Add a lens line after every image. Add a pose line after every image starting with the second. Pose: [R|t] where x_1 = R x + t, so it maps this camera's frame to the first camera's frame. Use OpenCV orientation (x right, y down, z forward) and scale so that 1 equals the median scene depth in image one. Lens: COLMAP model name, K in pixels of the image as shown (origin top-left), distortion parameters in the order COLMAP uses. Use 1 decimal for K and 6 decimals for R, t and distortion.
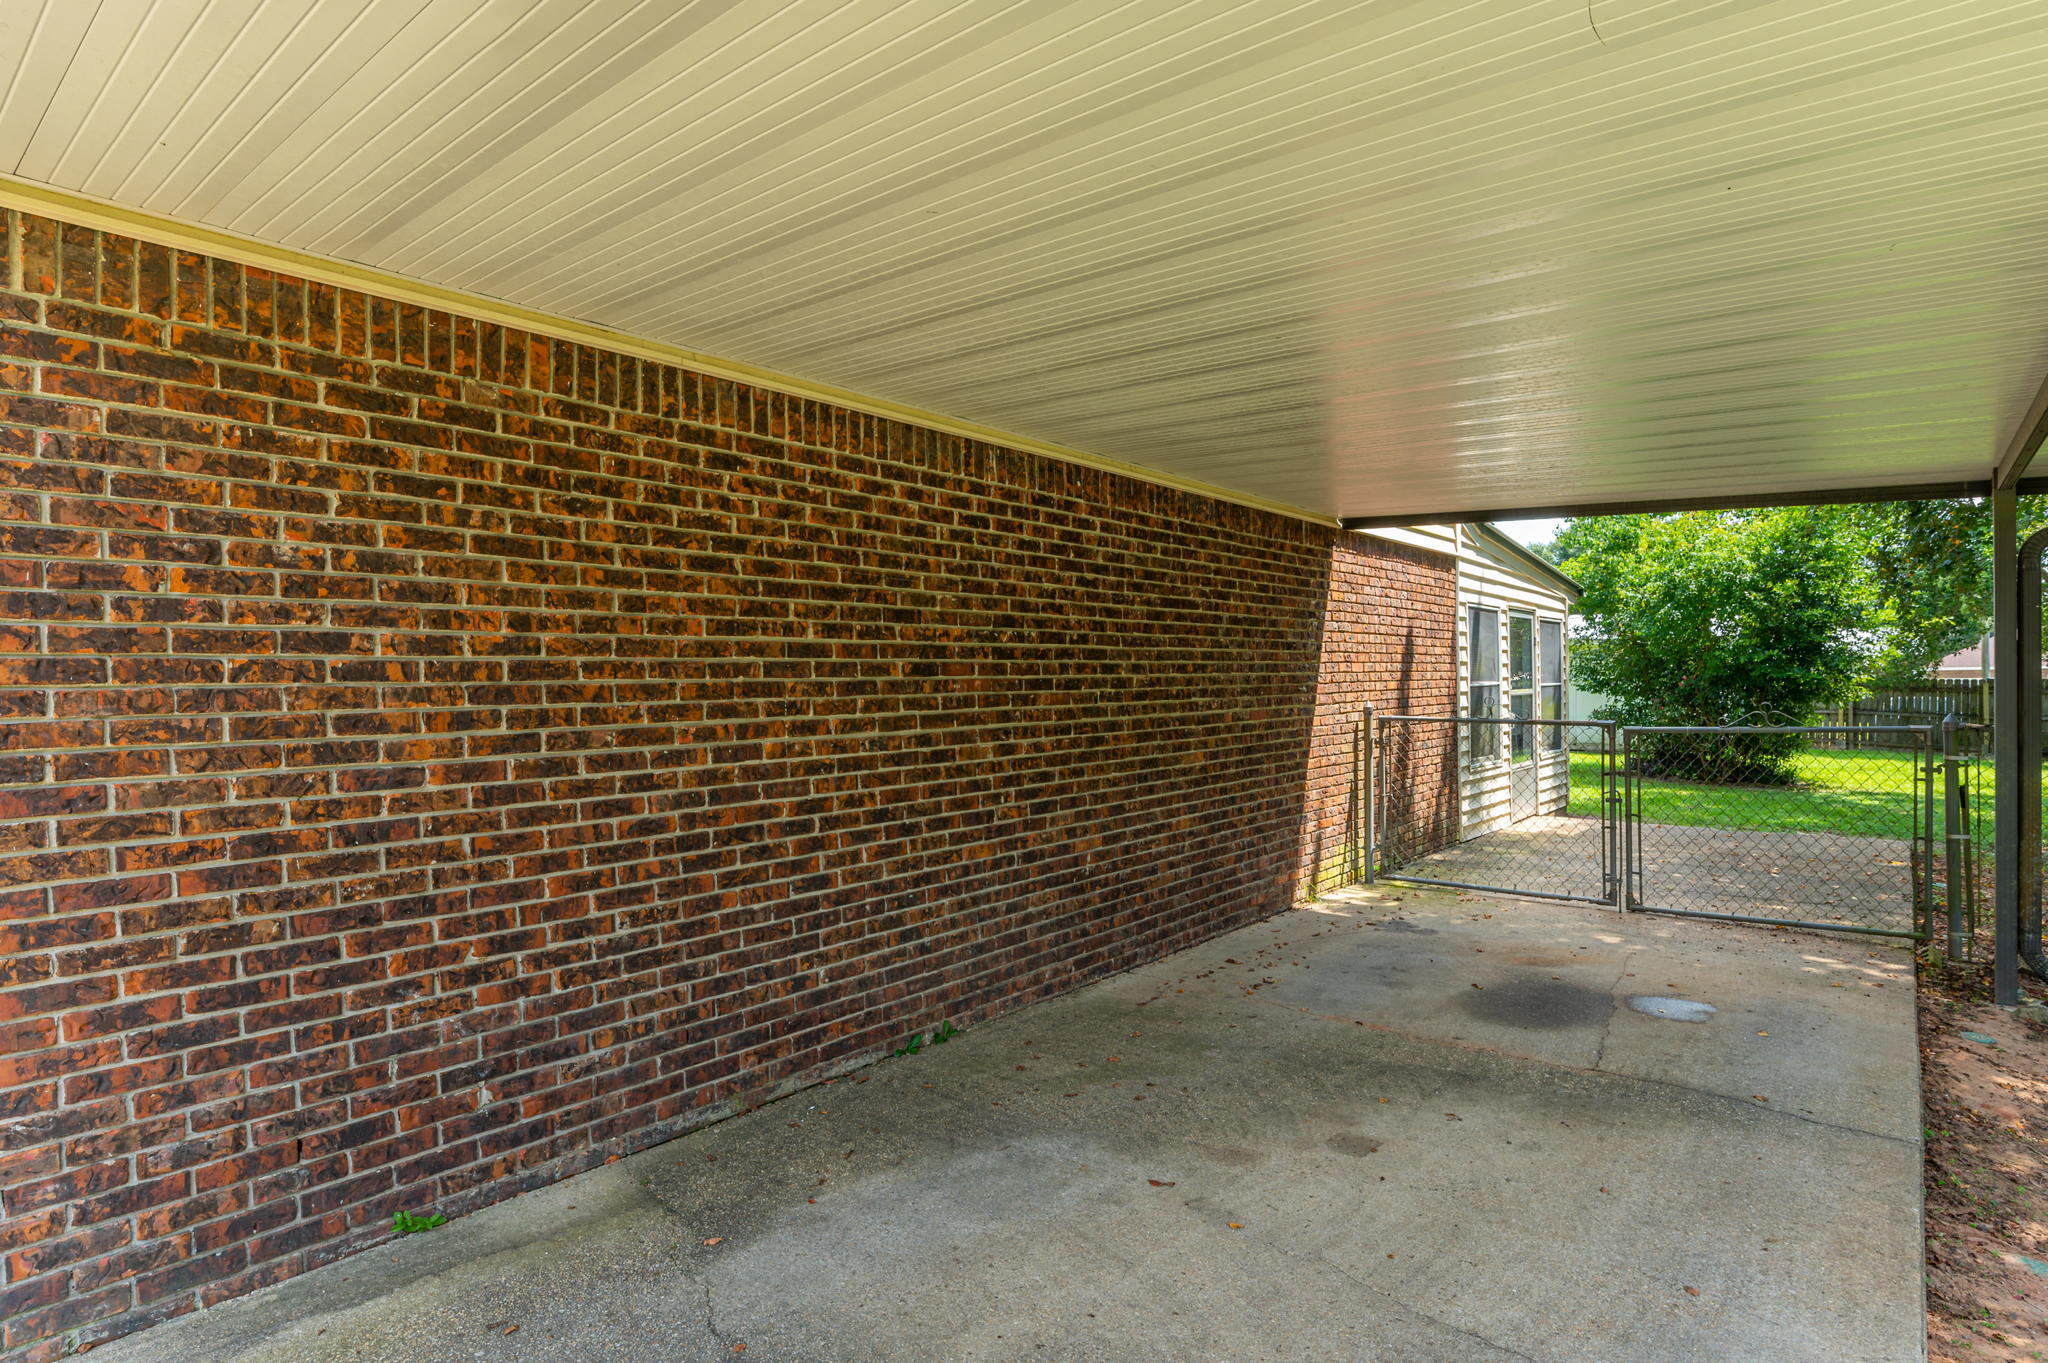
lens RADIAL K [[1110.7, 0, 1024.0], [0, 1110.7, 681.5], [0, 0, 1]] dist [-0.002439, -0.000599]
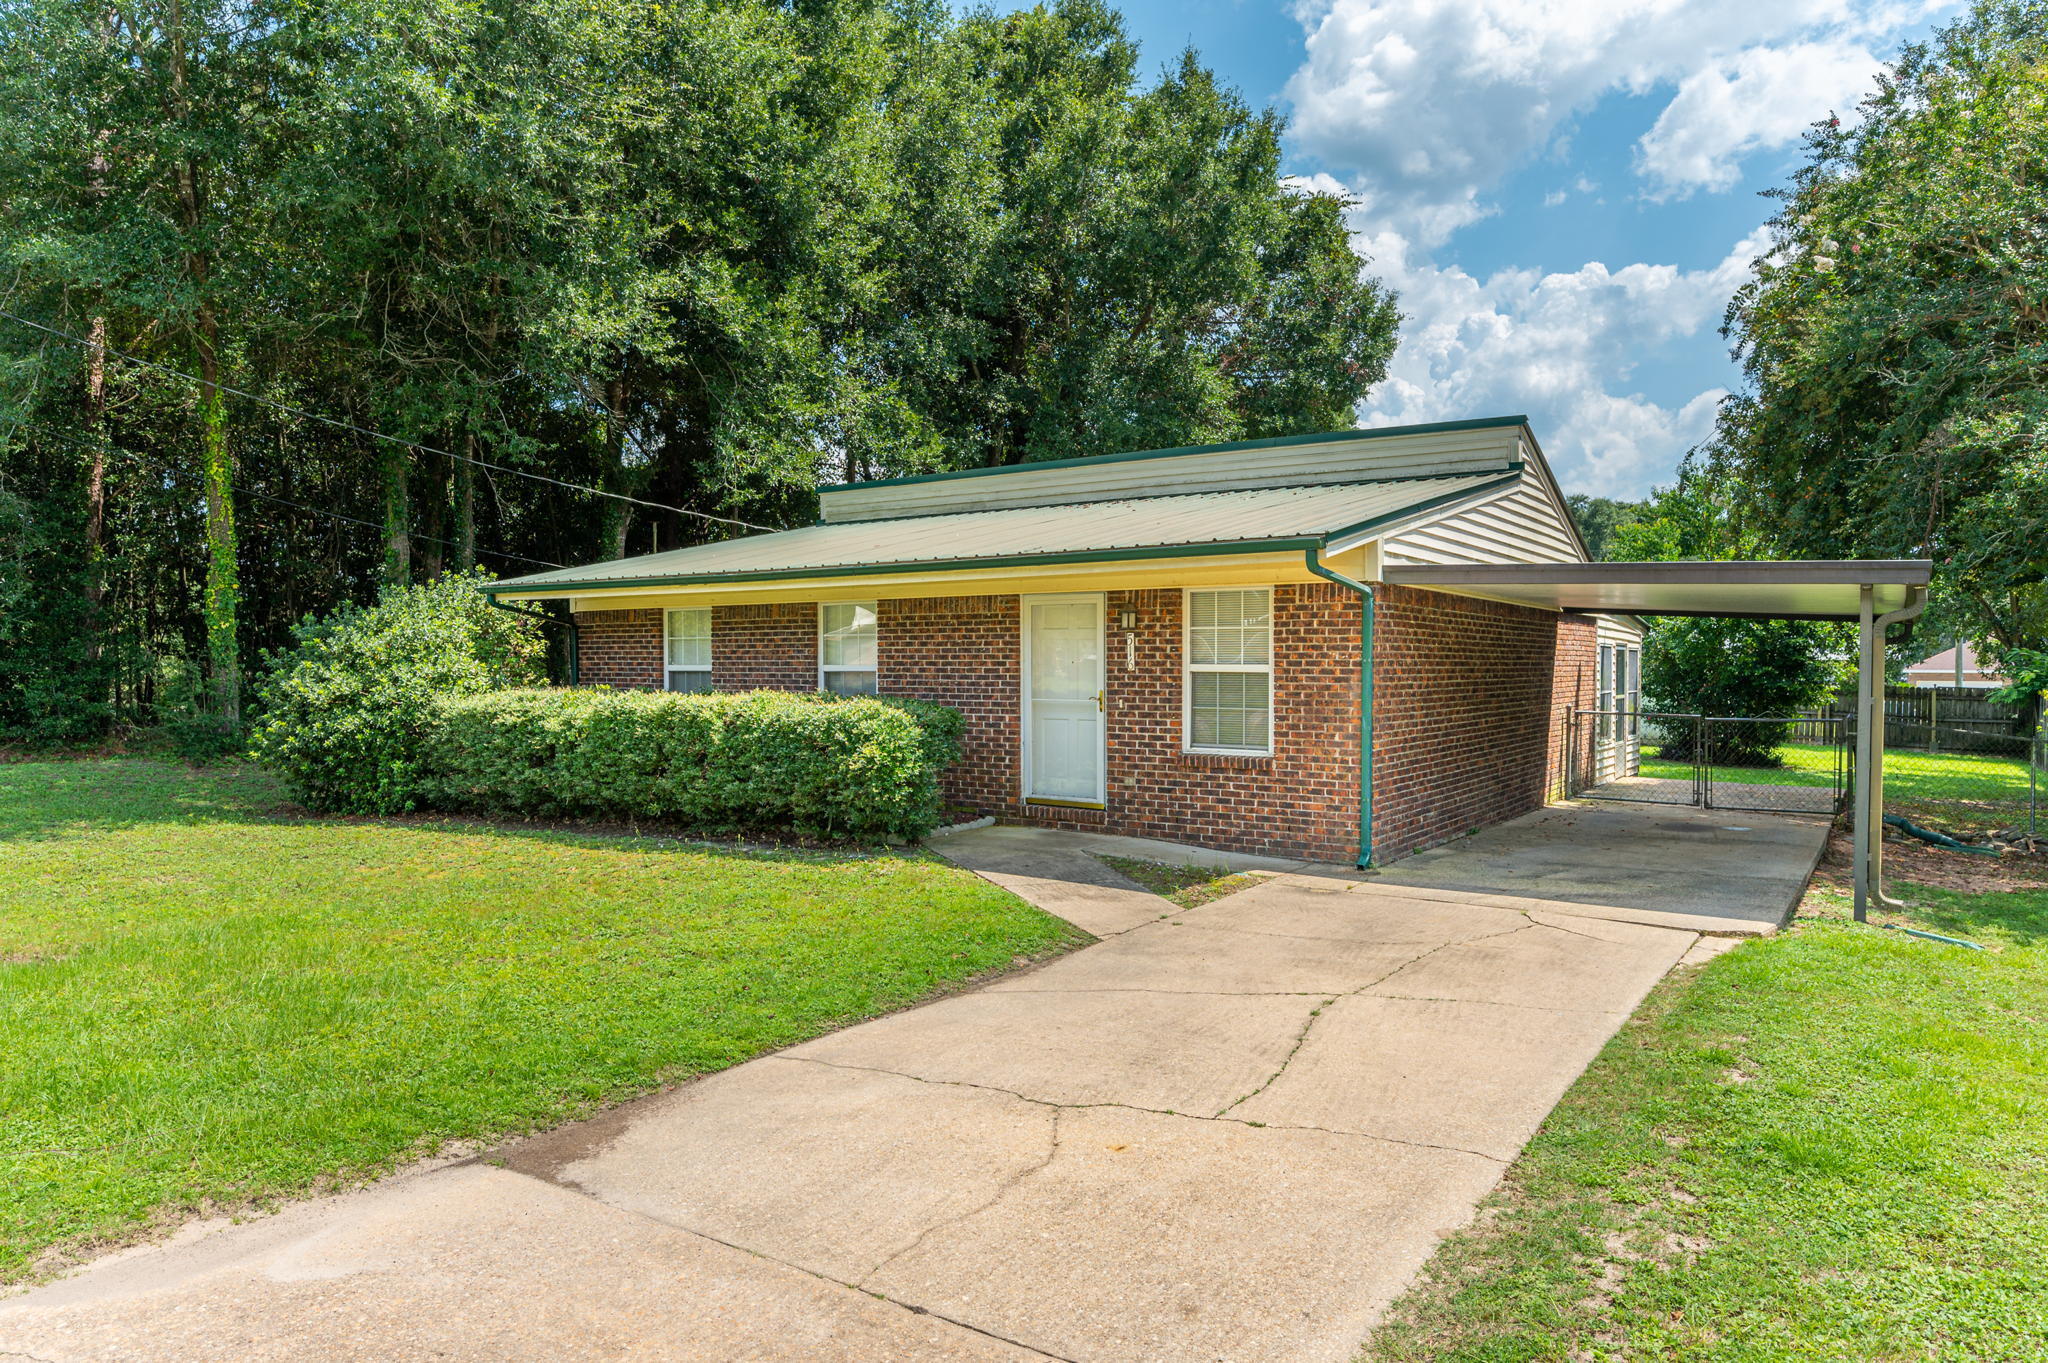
lens RADIAL K [[1325.7, 0, 1023.9], [0, 1325.7, 701.7], [0, 0, 1]] dist [-0.005690, -0.000848]
pose [[0.996052, 0.008090, 0.088401, -0.581326], [-0.010053, 0.999712, 0.021775, -0.017054], [-0.088199, -0.022577, 0.995847, -0.824902]]
